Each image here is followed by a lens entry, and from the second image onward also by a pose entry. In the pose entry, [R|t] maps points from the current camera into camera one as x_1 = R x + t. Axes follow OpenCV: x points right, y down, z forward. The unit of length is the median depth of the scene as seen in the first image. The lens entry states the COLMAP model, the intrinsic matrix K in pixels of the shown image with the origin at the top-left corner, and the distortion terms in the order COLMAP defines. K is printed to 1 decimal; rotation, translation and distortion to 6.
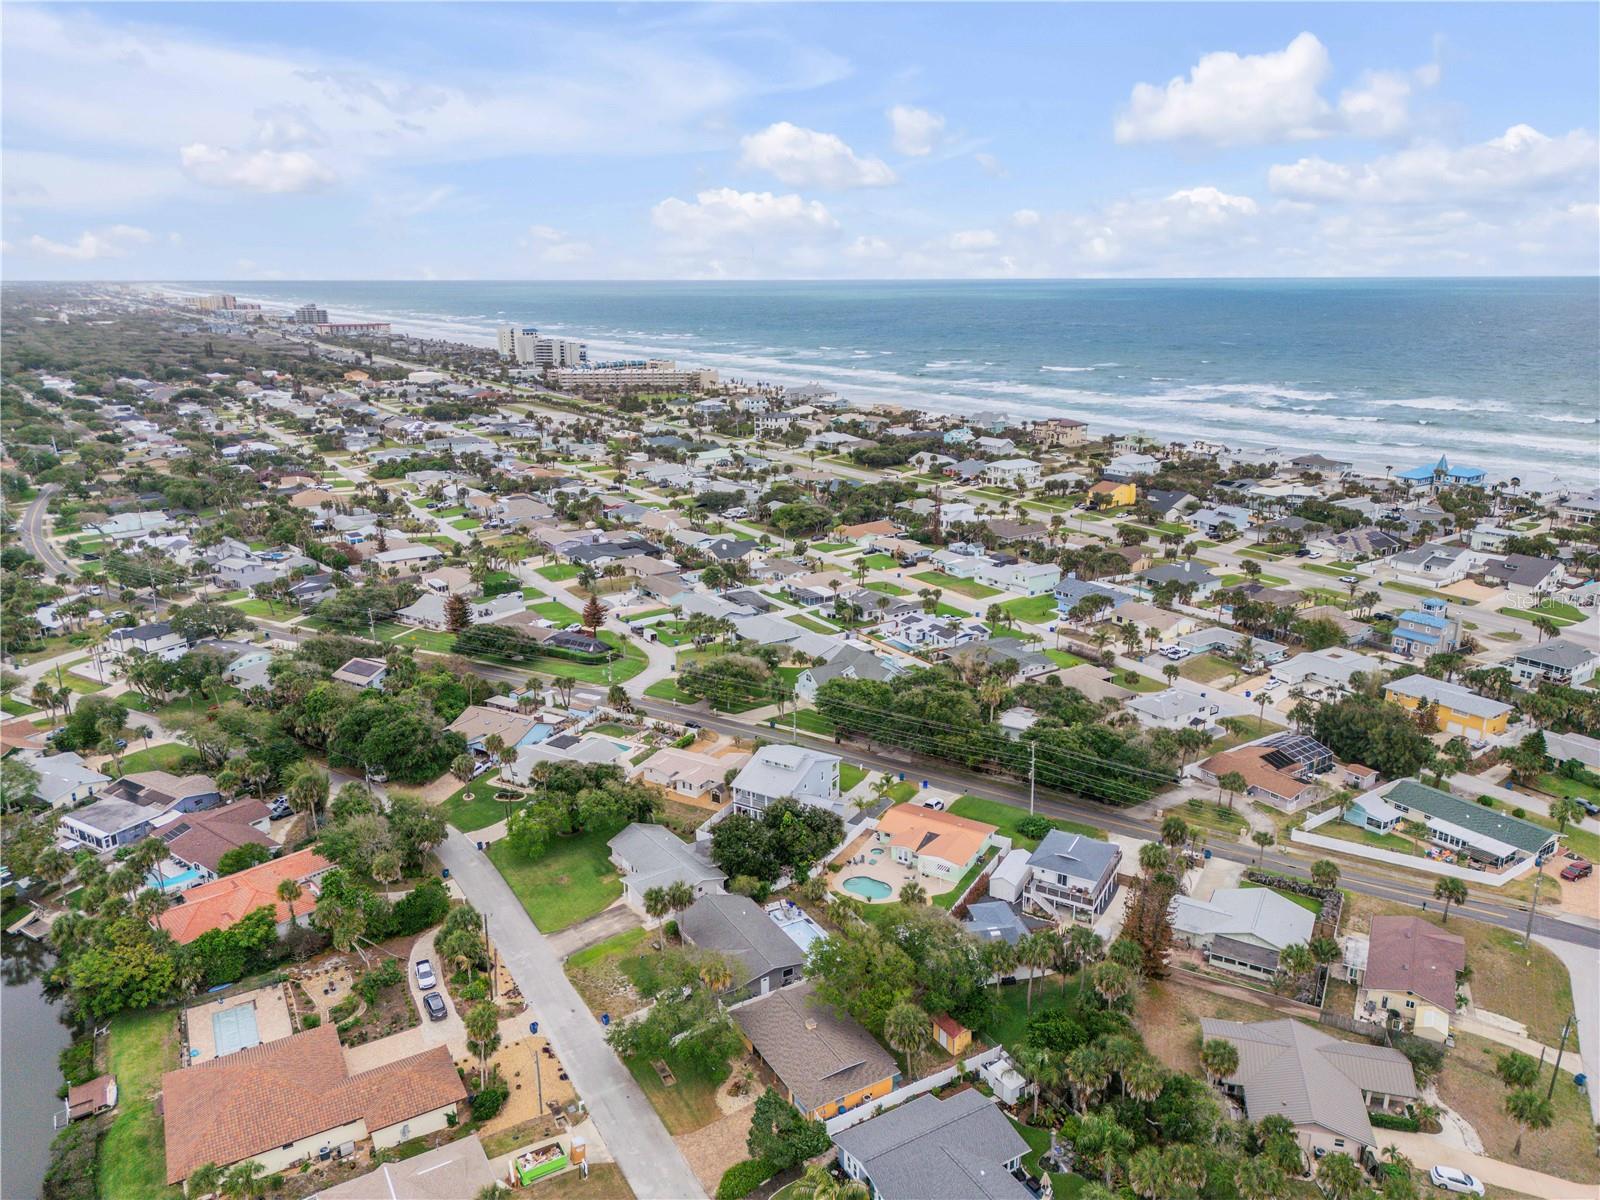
lens RADIAL K [[1114.2, 0, 800.0], [0, 1114.2, 600.0], [0, 0, 1]] dist [0.153228, -0.241364]
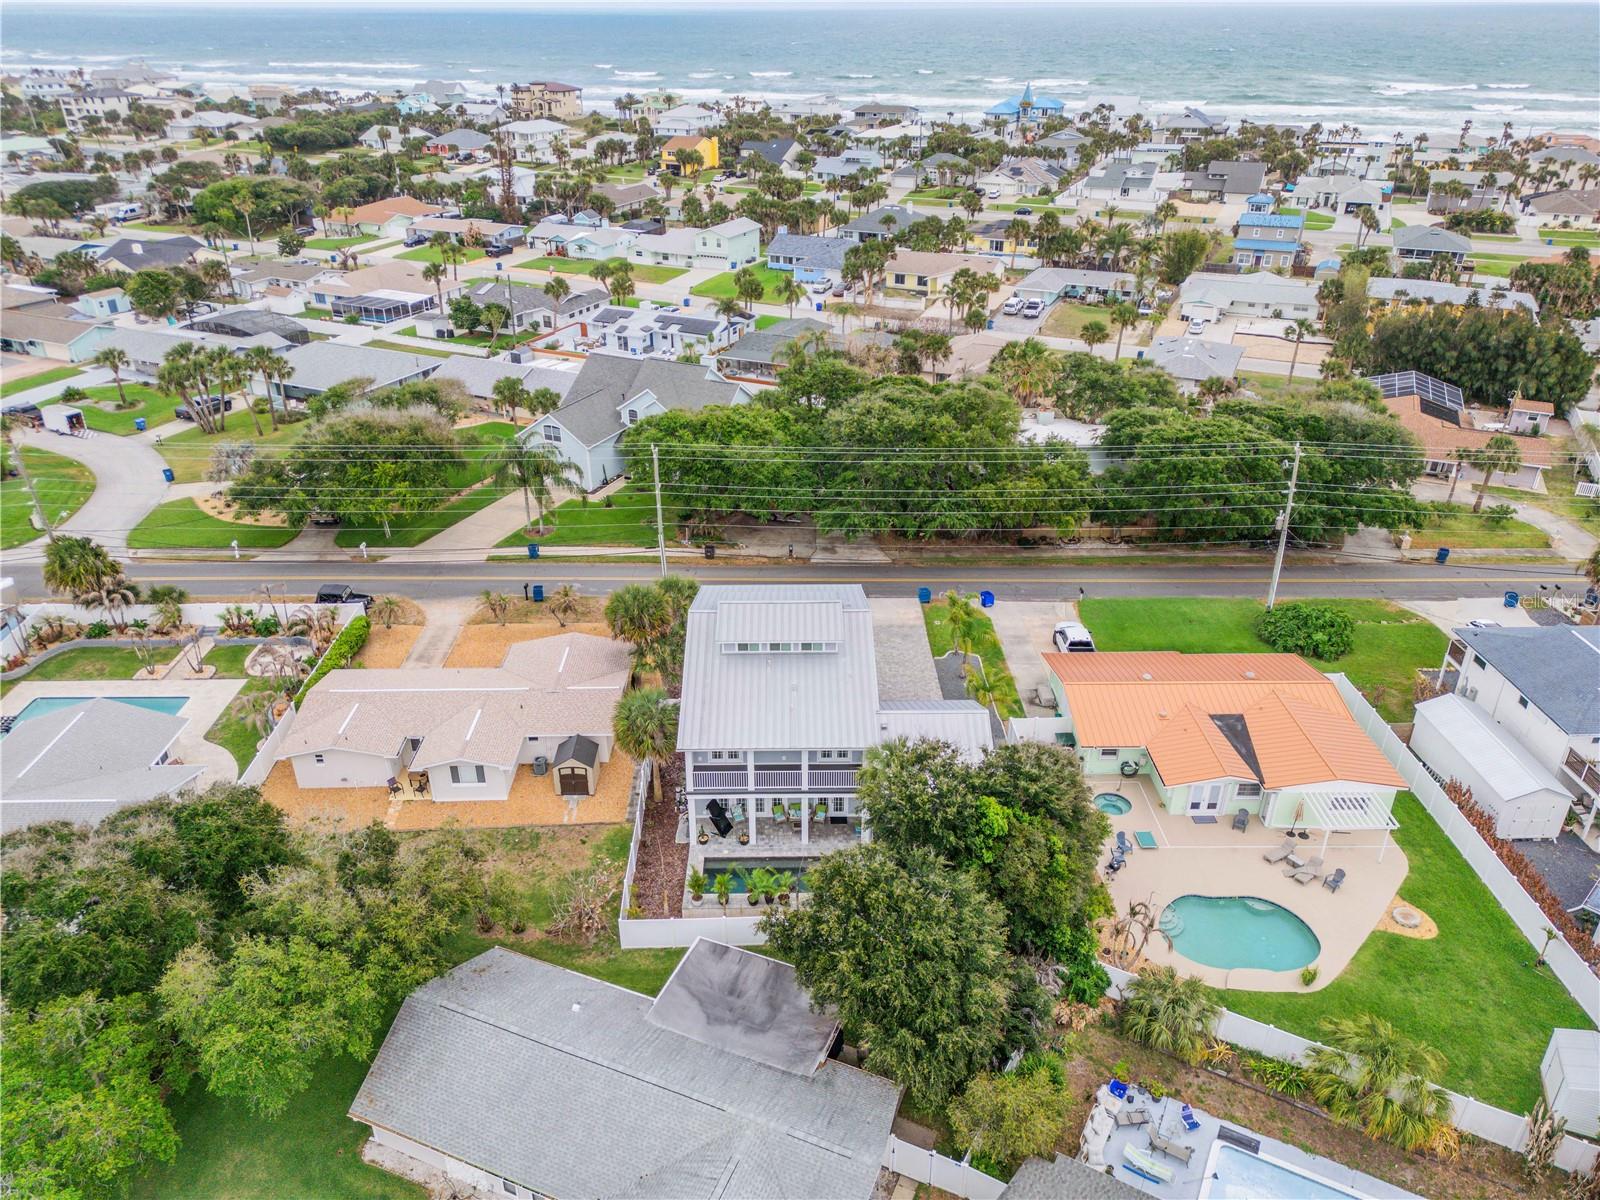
lens RADIAL K [[1123.9, 0, 799.1], [0, 1123.9, 597.2], [0, 0, 1]] dist [0.082085, -0.082462]
pose [[0.855432, -0.236874, 0.460572, -0.113801], [0.142758, 0.962673, 0.229957, 0.037446], [-0.497851, -0.130963, 0.857317, 0.479934]]
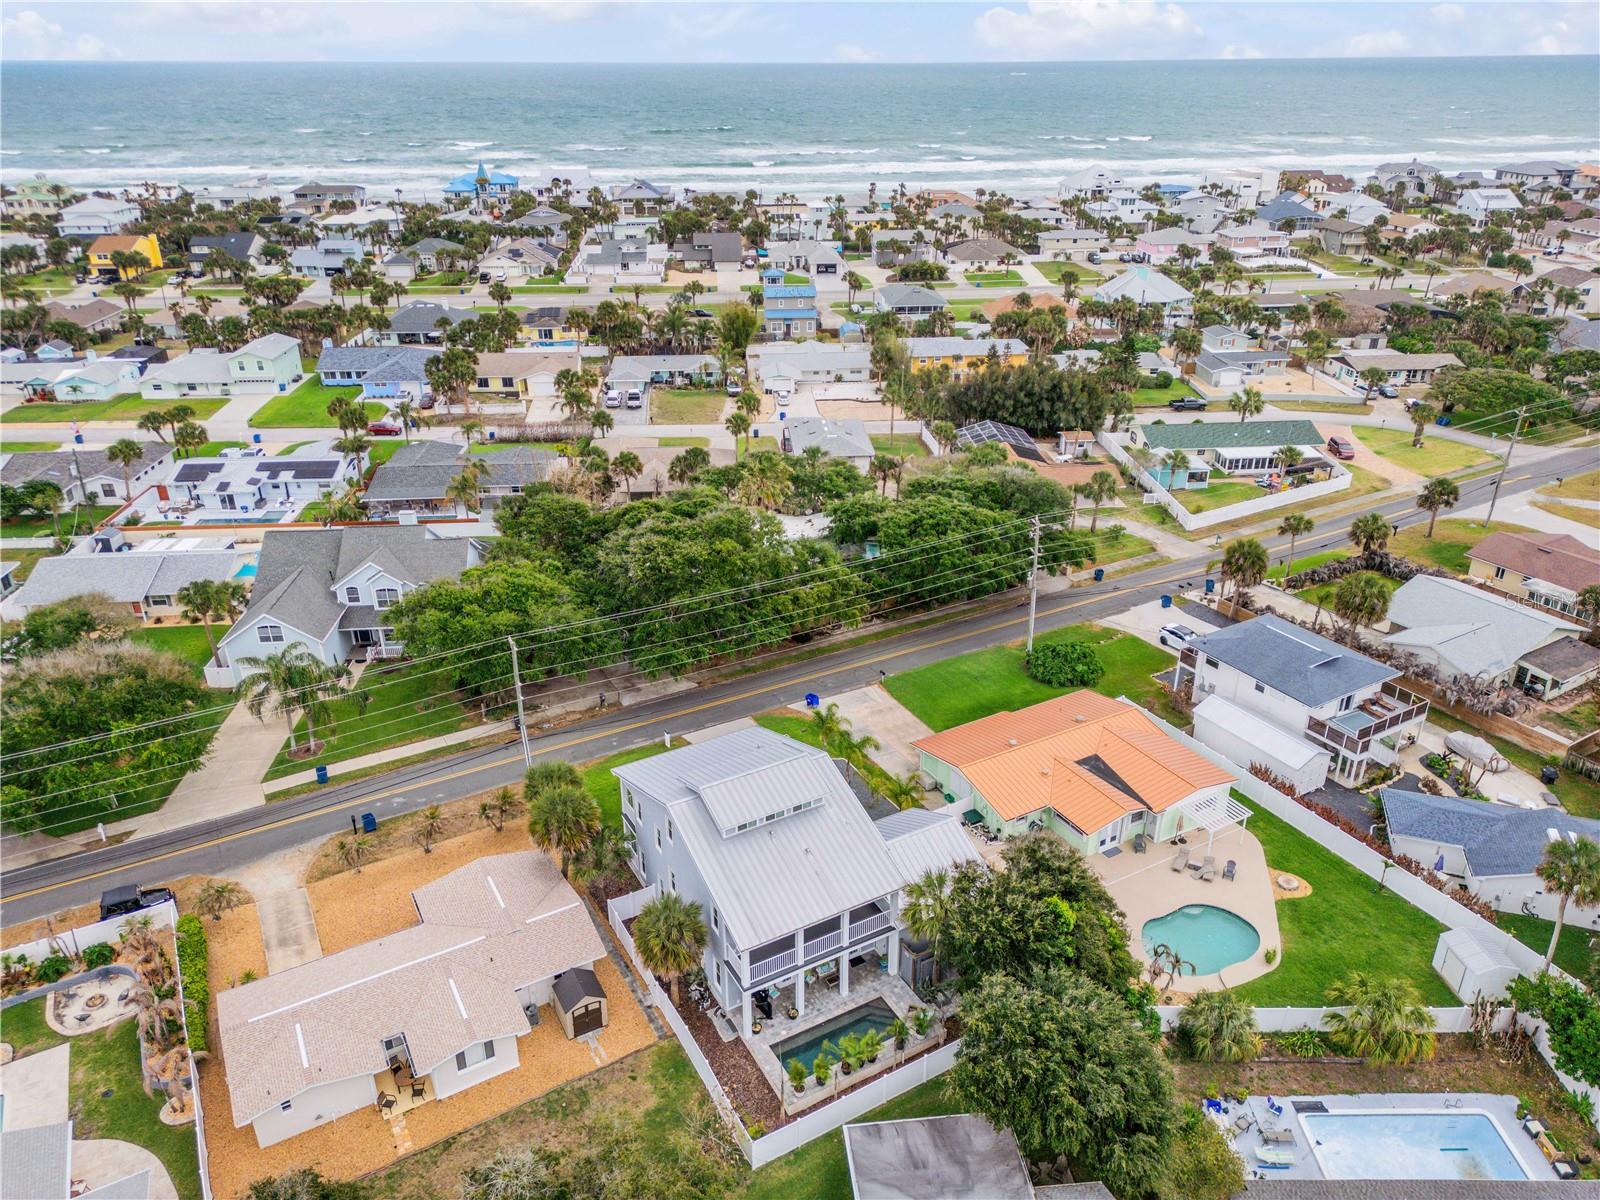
lens RADIAL K [[1123.9, 0, 799.1], [0, 1123.9, 597.2], [0, 0, 1]] dist [0.082085, -0.082462]
pose [[0.501747, -0.370000, 0.781889, -0.178614], [0.243755, 0.927749, 0.282603, -0.008228], [-0.829960, 0.048794, 0.555685, 0.540391]]
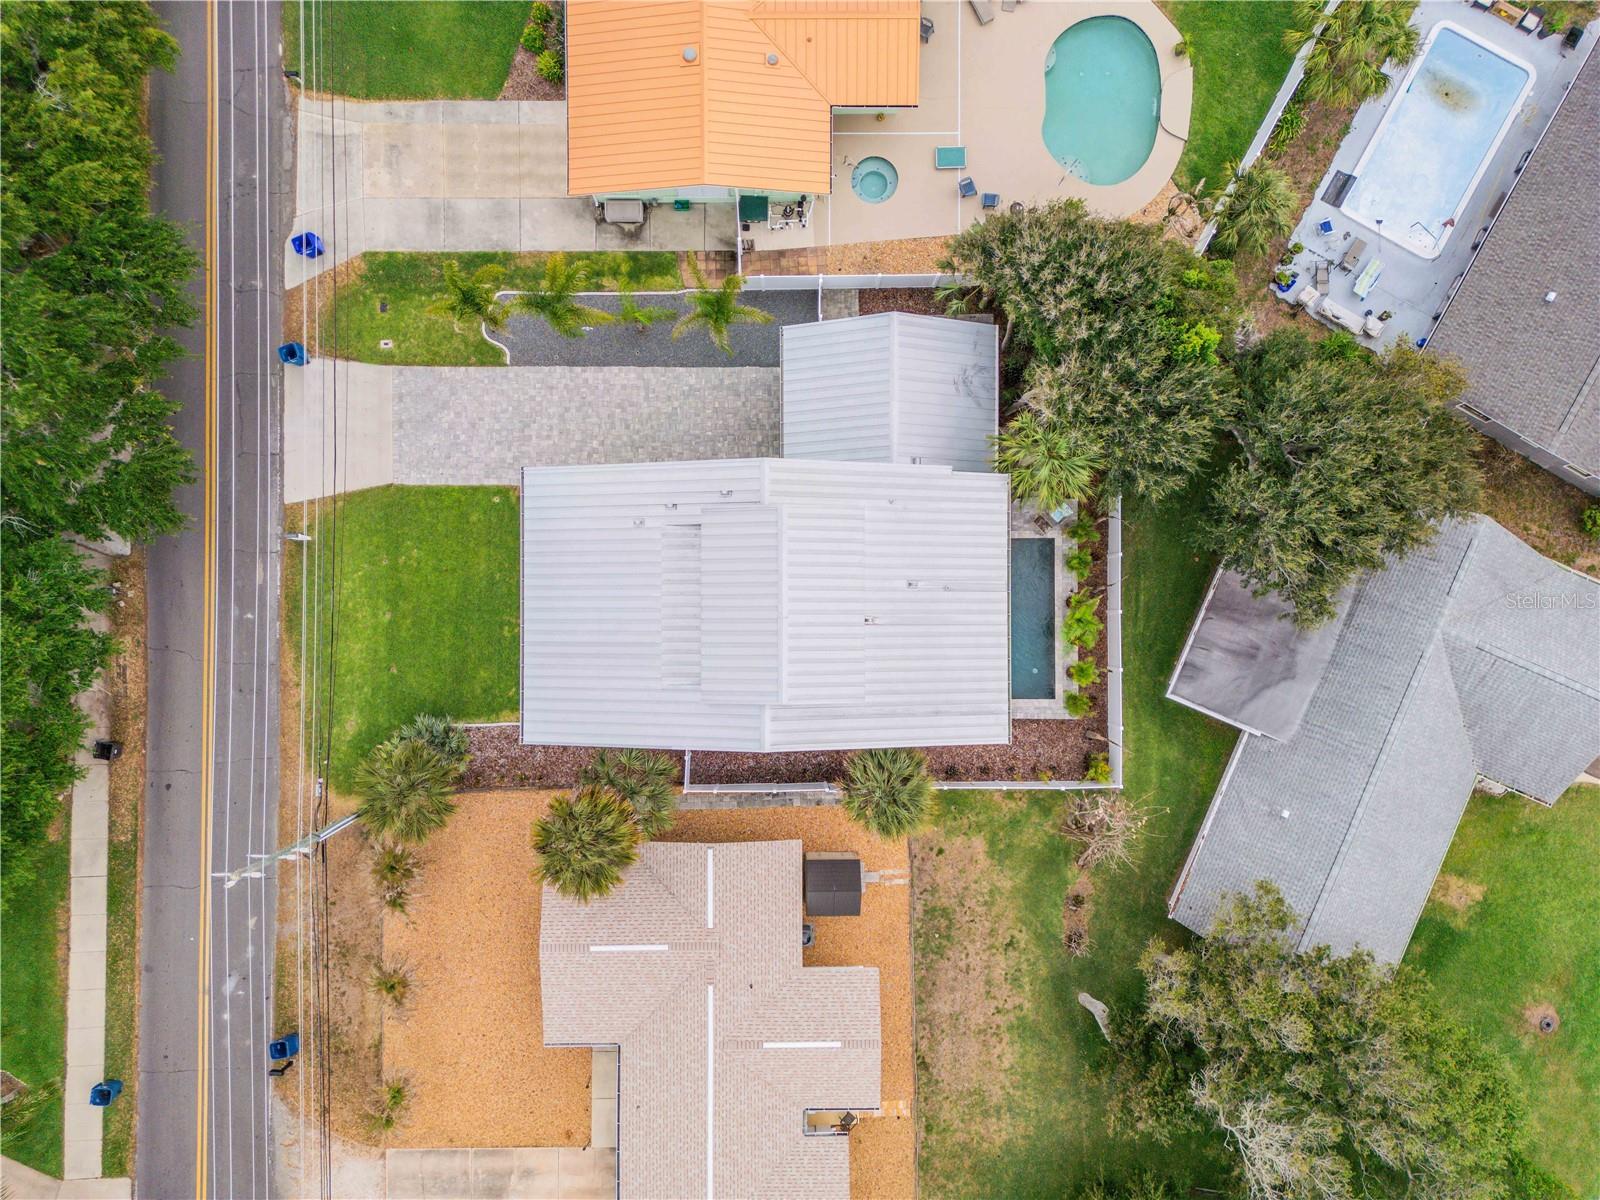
lens RADIAL K [[1123.9, 0, 799.1], [0, 1123.9, 597.2], [0, 0, 1]] dist [0.082085, -0.082462]
pose [[-0.511233, -0.859442, 0.000742, -0.008370], [0.229047, -0.135415, 0.963950, -0.047916], [-0.828359, 0.492973, 0.266081, 0.643044]]
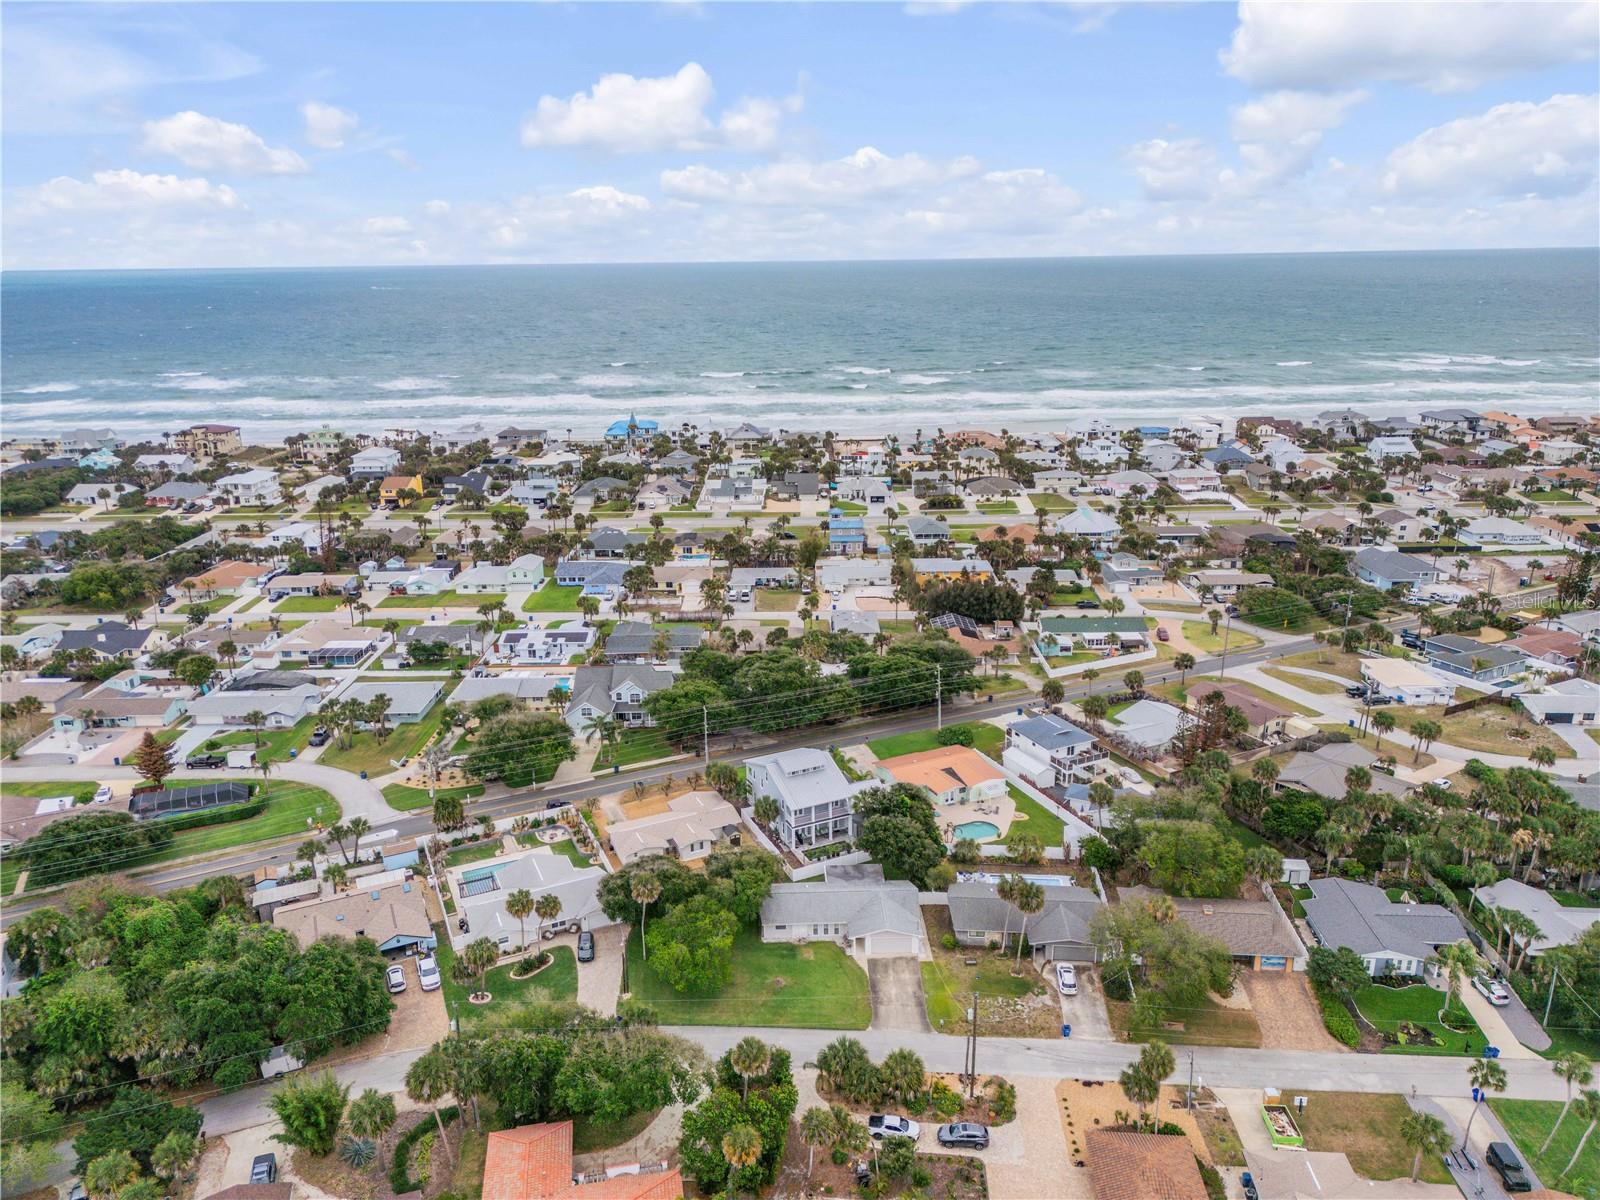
lens RADIAL K [[1114.2, 0, 800.0], [0, 1114.2, 600.0], [0, 0, 1]] dist [0.153228, -0.241364]
pose [[0.566714, -0.245084, 0.786618, -0.483041], [0.241085, 0.962274, 0.126124, -0.071402], [-0.787853, 0.118166, 0.604421, 0.292120]]
